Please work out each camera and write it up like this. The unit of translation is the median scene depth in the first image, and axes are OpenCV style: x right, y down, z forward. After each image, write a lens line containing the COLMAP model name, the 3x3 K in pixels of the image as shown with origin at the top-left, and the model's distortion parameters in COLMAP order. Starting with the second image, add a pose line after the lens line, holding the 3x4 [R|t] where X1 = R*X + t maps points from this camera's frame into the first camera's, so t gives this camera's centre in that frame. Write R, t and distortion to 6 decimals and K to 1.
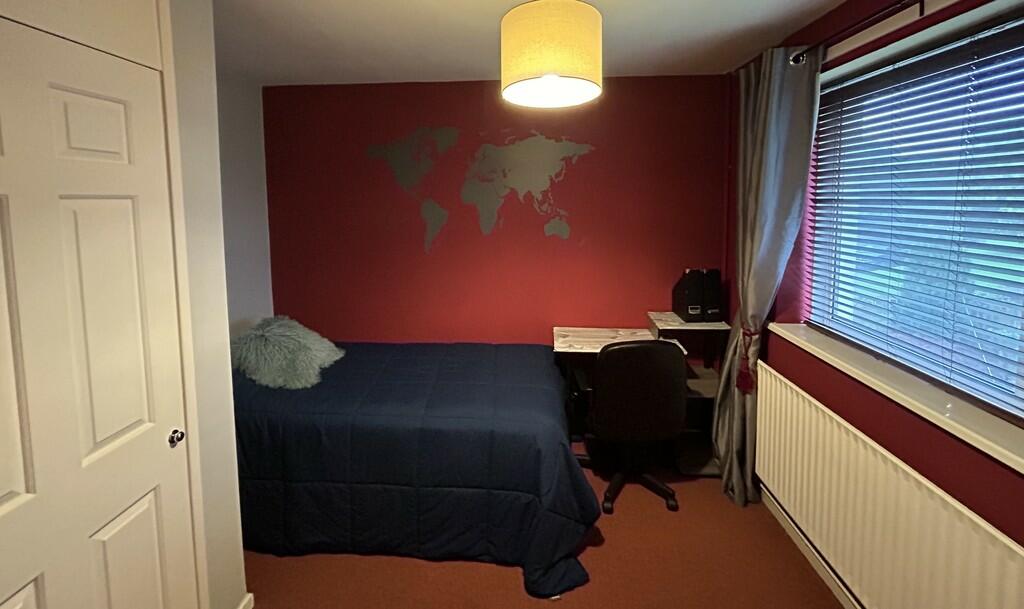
lens RADIAL K [[408.6, 0, 510.8], [0, 408.6, 227.6], [0, 0, 1]] dist [0.000422, 0.000332]
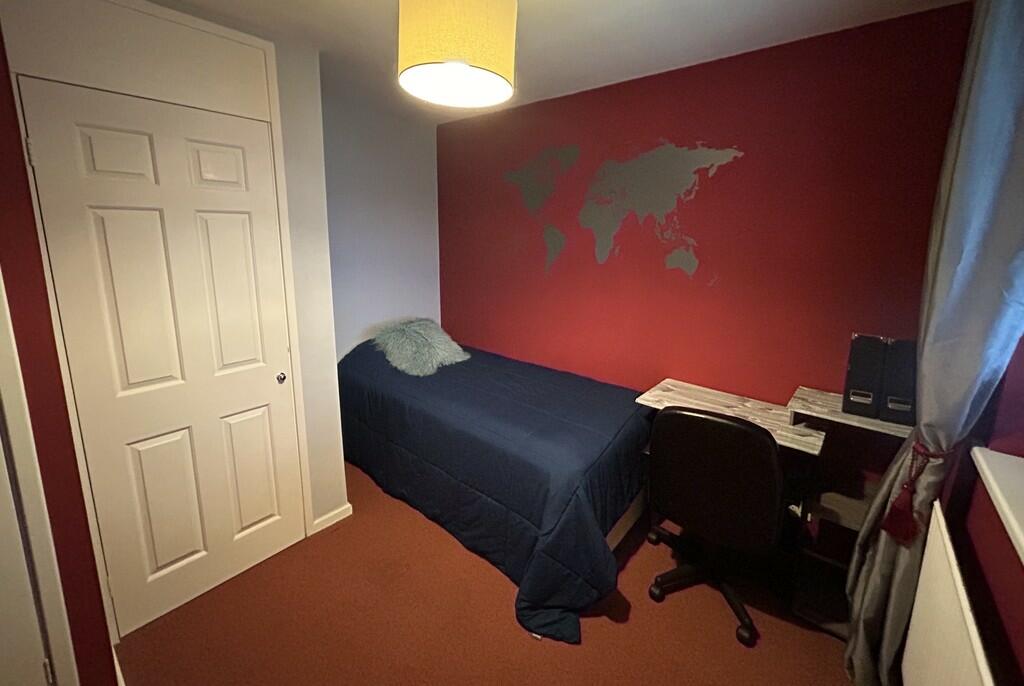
lens RADIAL K [[415.5, 0, 511.2], [0, 415.5, 299.1], [0, 0, 1]] dist [-0.000019, -0.000348]
pose [[0.802543, 0.112591, -0.585874, 0.411116], [-0.055084, 0.991820, 0.115149, 0.002327], [0.594046, -0.060140, 0.802180, 0.167095]]
